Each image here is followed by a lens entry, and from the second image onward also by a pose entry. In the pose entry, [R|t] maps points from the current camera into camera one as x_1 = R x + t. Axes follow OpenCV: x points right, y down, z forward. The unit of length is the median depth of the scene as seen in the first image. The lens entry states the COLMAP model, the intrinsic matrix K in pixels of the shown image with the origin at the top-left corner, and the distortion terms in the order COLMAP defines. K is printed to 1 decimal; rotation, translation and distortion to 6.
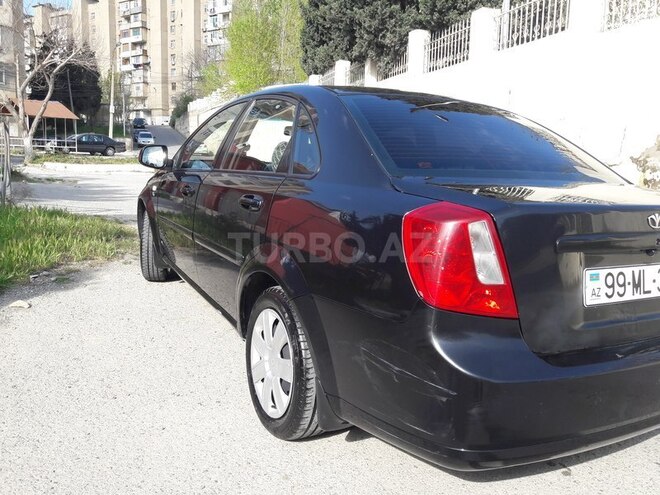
lens RADIAL K [[538.3, 0, 330.0], [0, 538.3, 247.5], [0, 0, 1]] dist [-0.002234, -0.047539]
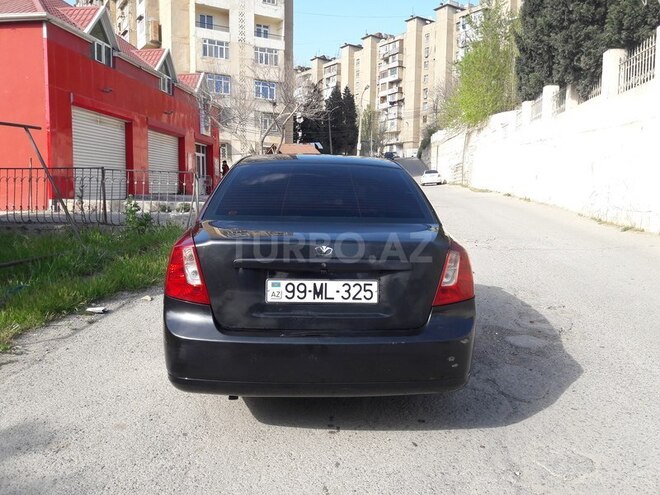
lens RADIAL K [[538.3, 0, 330.0], [0, 538.3, 247.5], [0, 0, 1]] dist [-0.002234, -0.047539]
pose [[0.898755, 0.012454, -0.438275, 0.123003], [-0.035241, 0.998414, -0.043895, 0.000732], [0.437033, 0.054896, 0.897768, -0.035678]]
